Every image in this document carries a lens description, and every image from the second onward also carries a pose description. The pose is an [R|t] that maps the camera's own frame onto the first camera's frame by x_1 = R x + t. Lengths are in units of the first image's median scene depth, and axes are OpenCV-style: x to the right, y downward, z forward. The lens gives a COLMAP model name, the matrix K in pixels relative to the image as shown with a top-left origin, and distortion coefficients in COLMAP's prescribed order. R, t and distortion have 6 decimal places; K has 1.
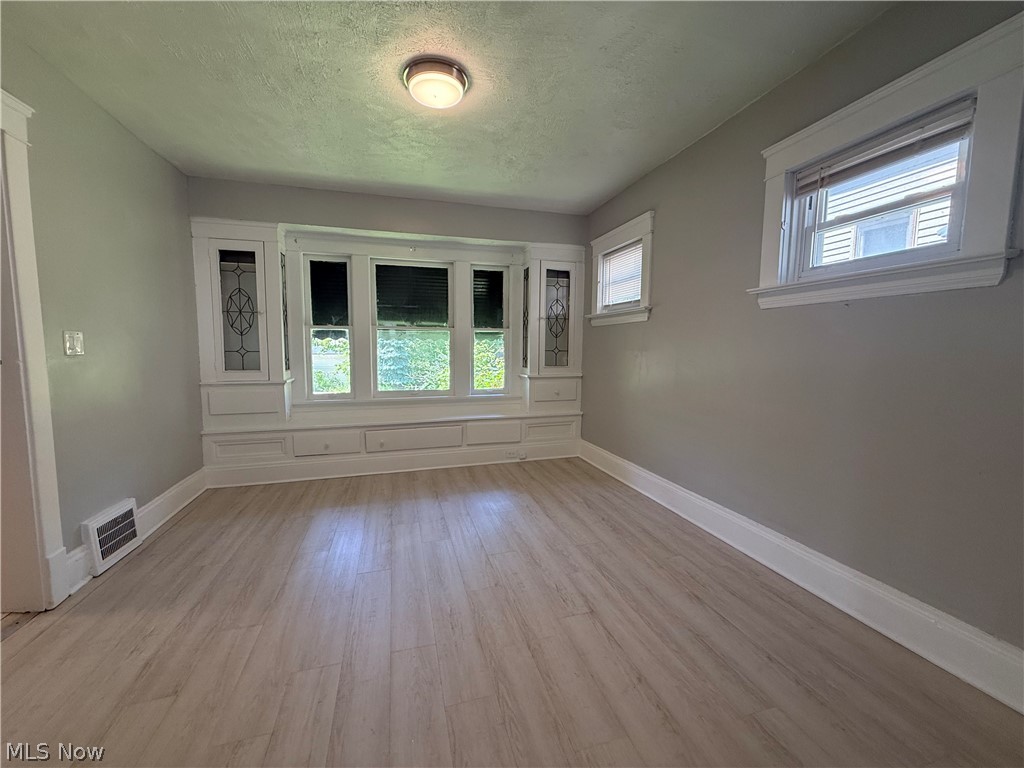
lens RADIAL K [[407.7, 0, 510.5], [0, 407.7, 385.2], [0, 0, 1]] dist [0.000159, 0.000459]
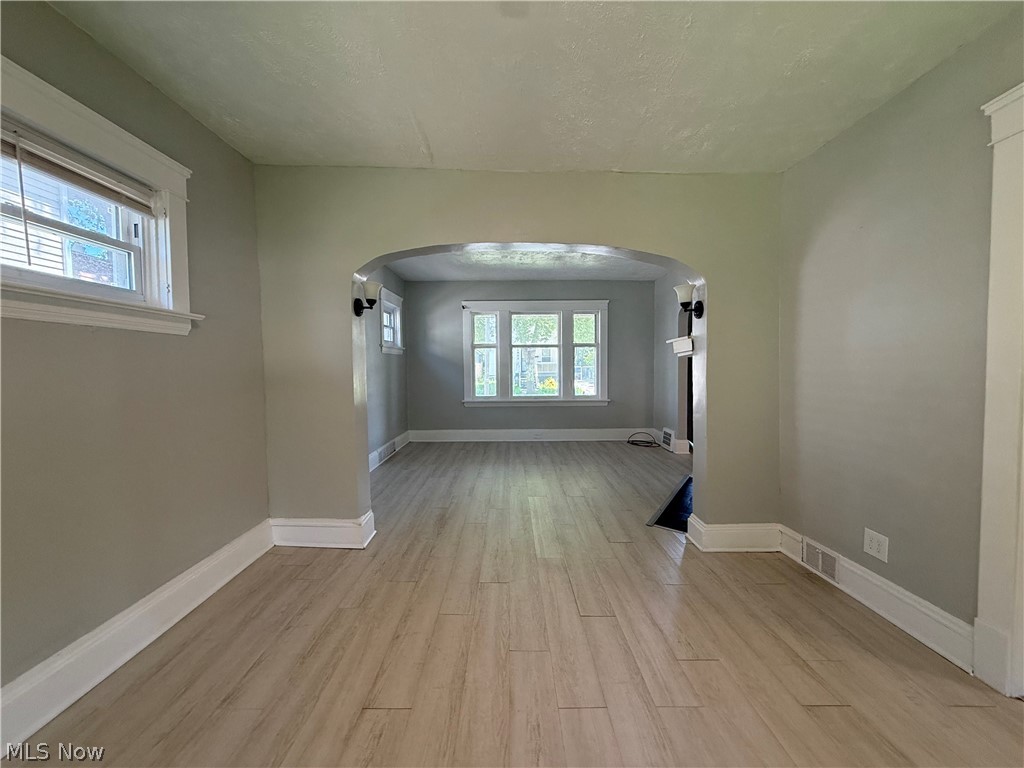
lens RADIAL K [[407.7, 0, 512.6], [0, 407.7, 383.7], [0, 0, 1]] dist [0.000159, 0.000459]
pose [[-0.964712, -0.003943, 0.263277, -0.560590], [0.030523, 0.991473, 0.126690, -0.326374], [-0.261532, 0.130255, -0.956365, 3.153508]]
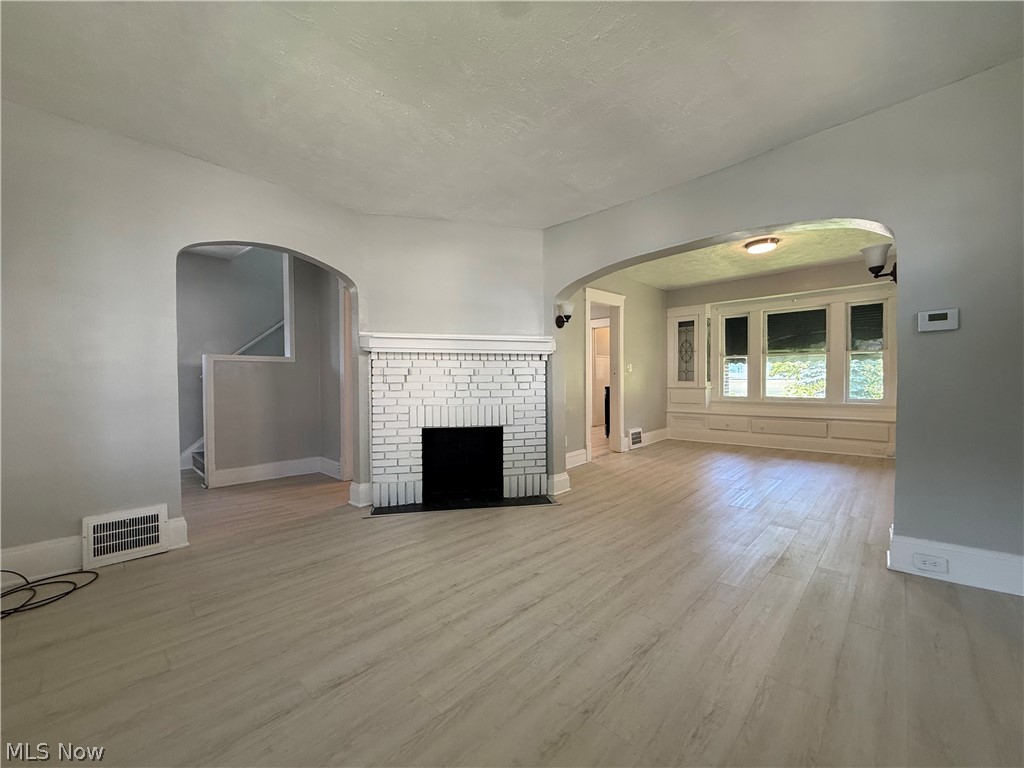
lens RADIAL K [[407.7, 0, 508.2], [0, 407.7, 383.3], [0, 0, 1]] dist [0.000159, 0.000459]
pose [[0.504076, 0.003780, -0.863651, 0.565873], [-0.065934, 0.997241, -0.034118, 0.091557], [0.861139, 0.074142, 0.502935, -0.673625]]
